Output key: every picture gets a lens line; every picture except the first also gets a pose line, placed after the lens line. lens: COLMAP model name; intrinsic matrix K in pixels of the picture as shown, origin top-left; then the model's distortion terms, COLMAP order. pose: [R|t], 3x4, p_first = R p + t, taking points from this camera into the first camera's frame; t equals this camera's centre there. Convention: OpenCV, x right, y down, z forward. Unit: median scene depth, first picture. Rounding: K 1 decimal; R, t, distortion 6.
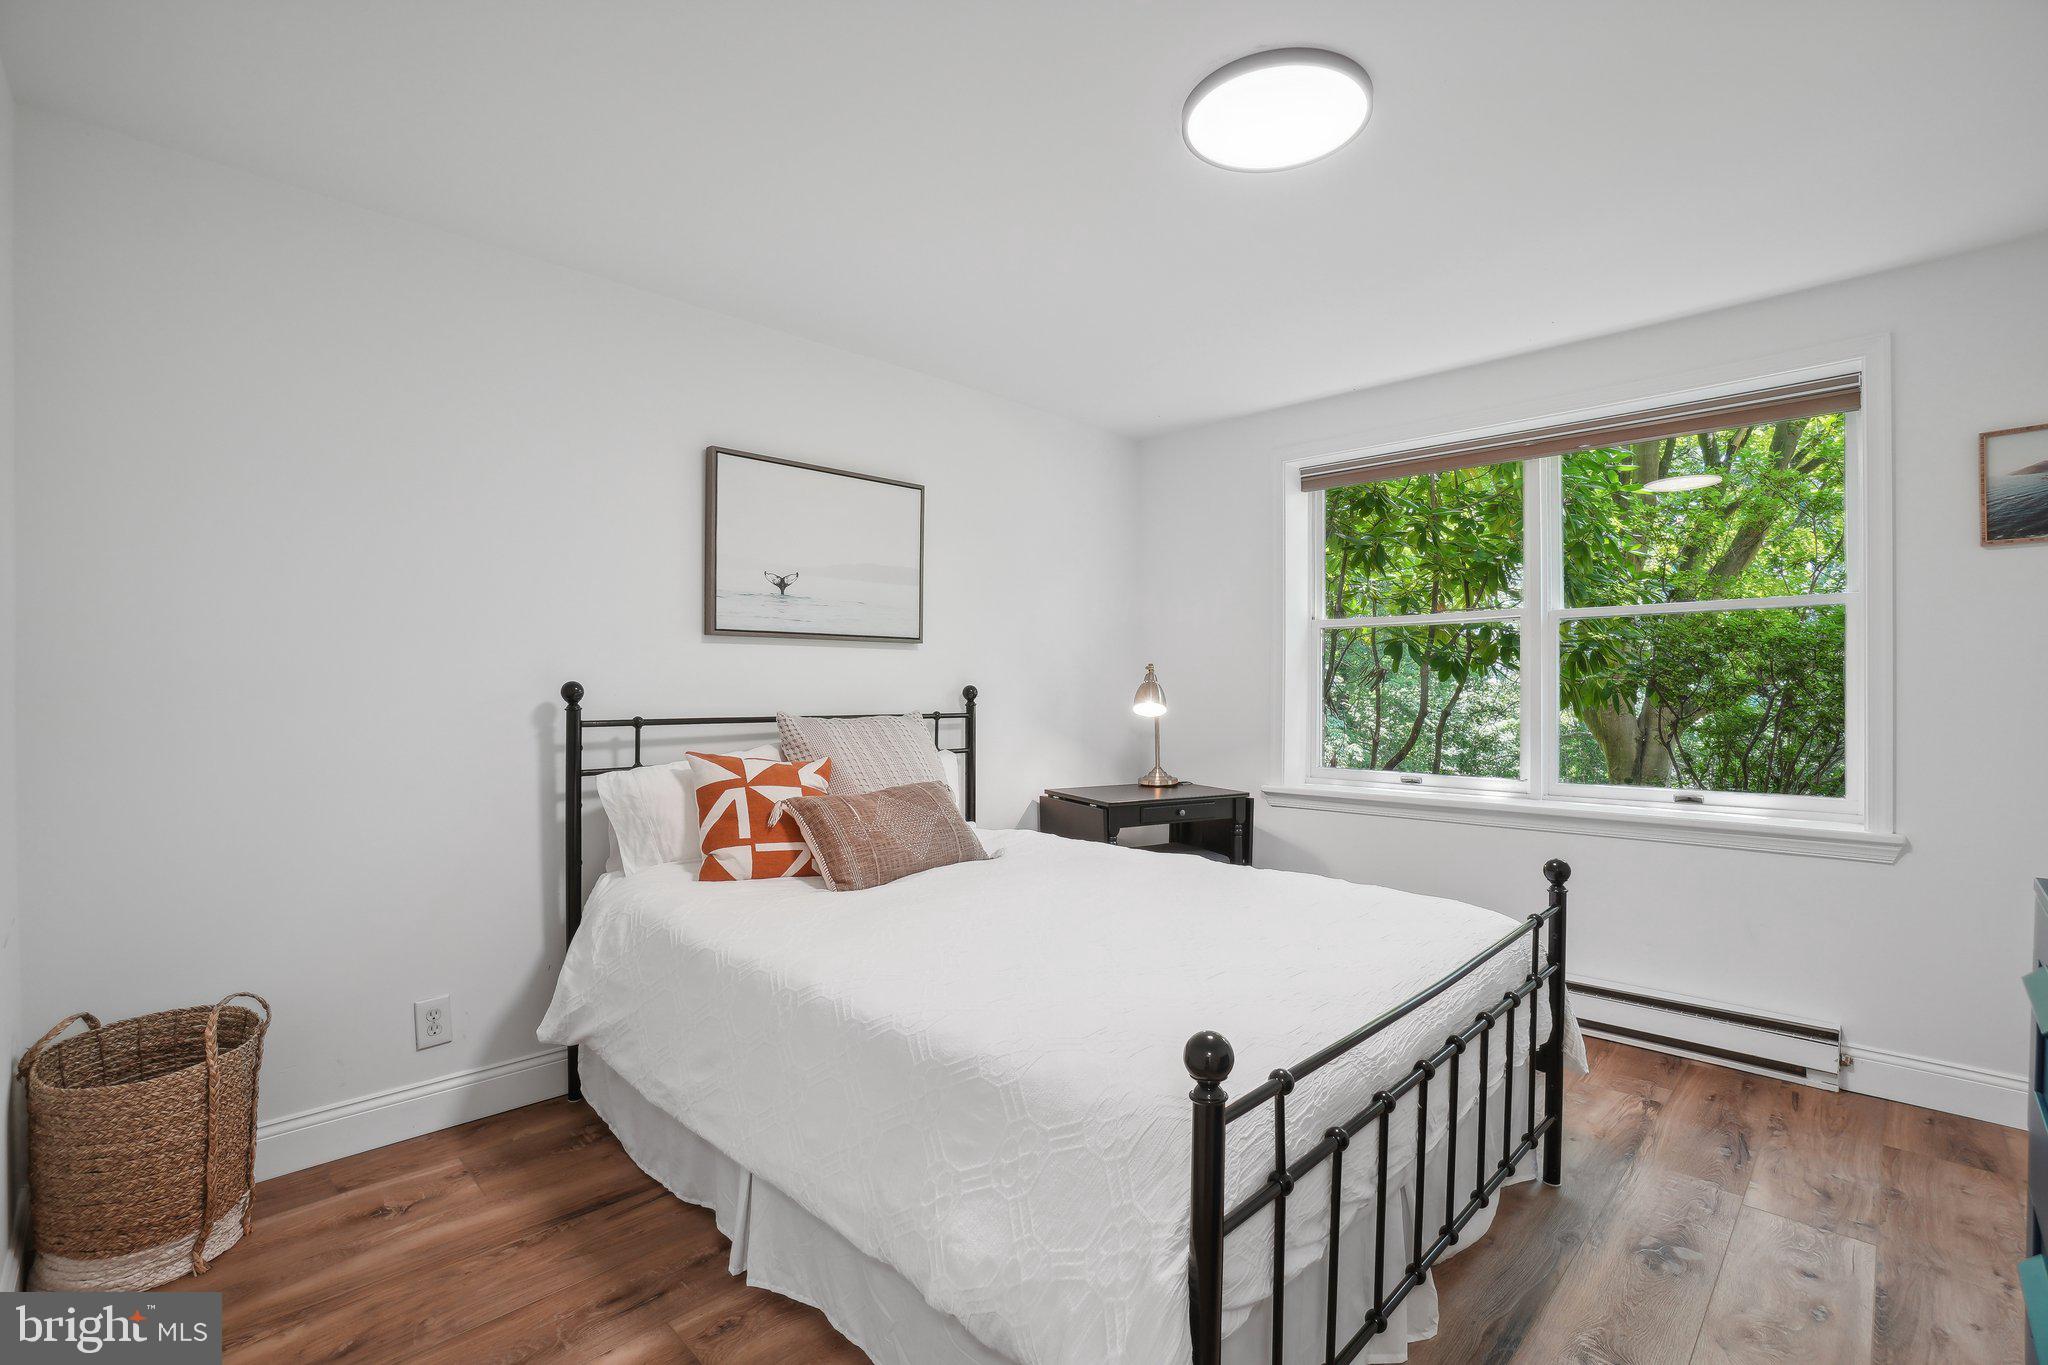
lens RADIAL K [[935.6, 0, 1015.5], [0, 935.6, 670.0], [0, 0, 1]] dist [-0.034816, 0.000420]
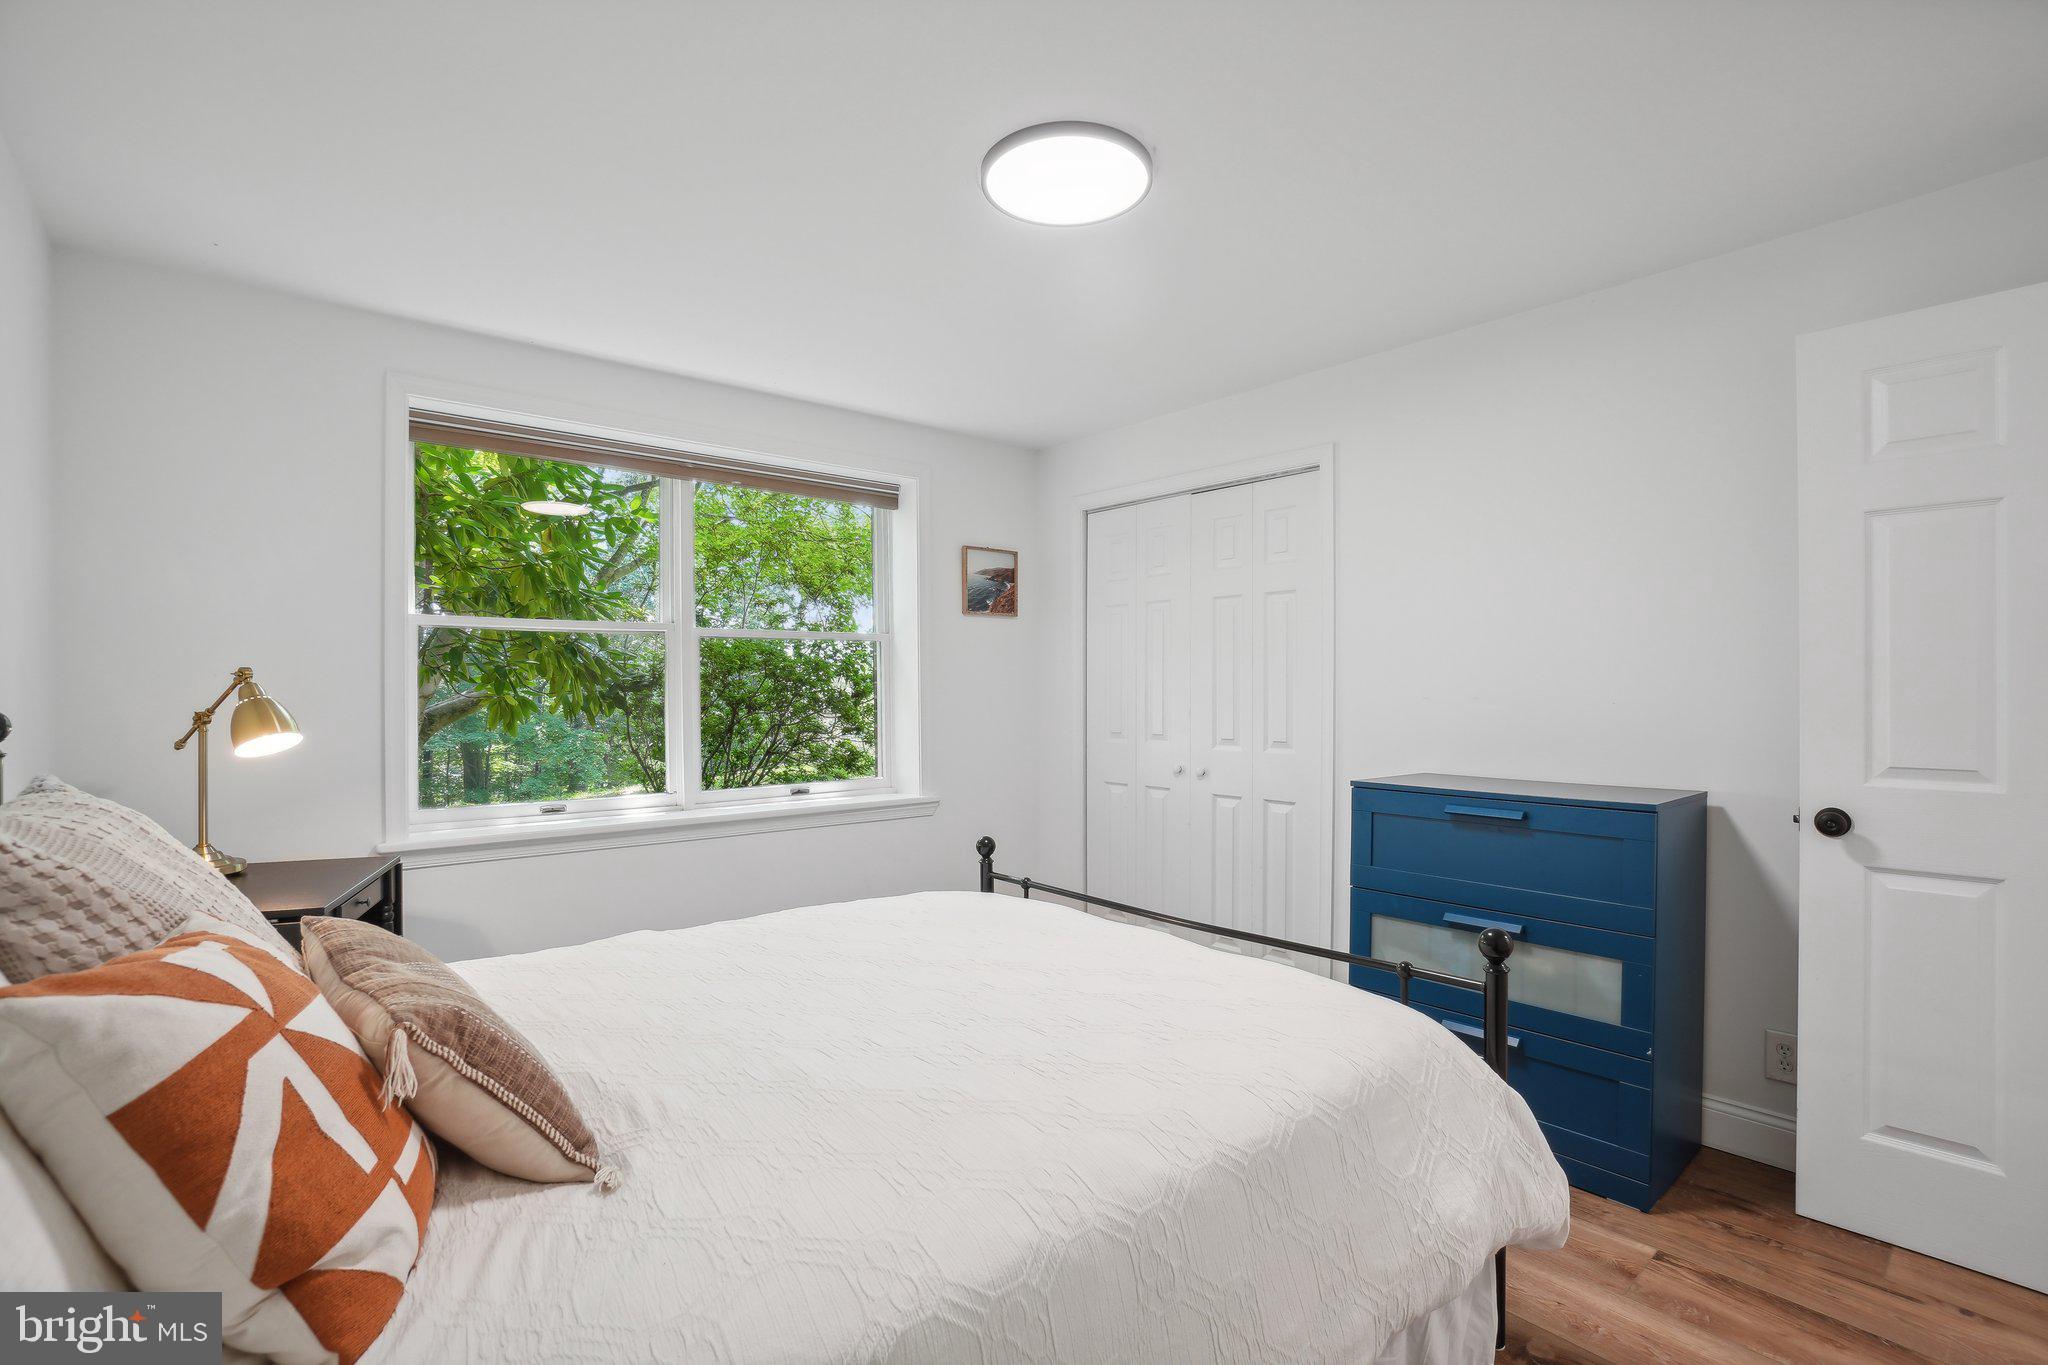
lens RADIAL K [[935.6, 0, 1015.5], [0, 935.6, 670.0], [0, 0, 1]] dist [-0.034816, 0.000420]
pose [[0.085635, 0.023761, 0.996043, -0.498621], [-0.013945, 0.999646, -0.022648, 0.002156], [-0.996229, -0.011951, 0.085936, 0.609986]]
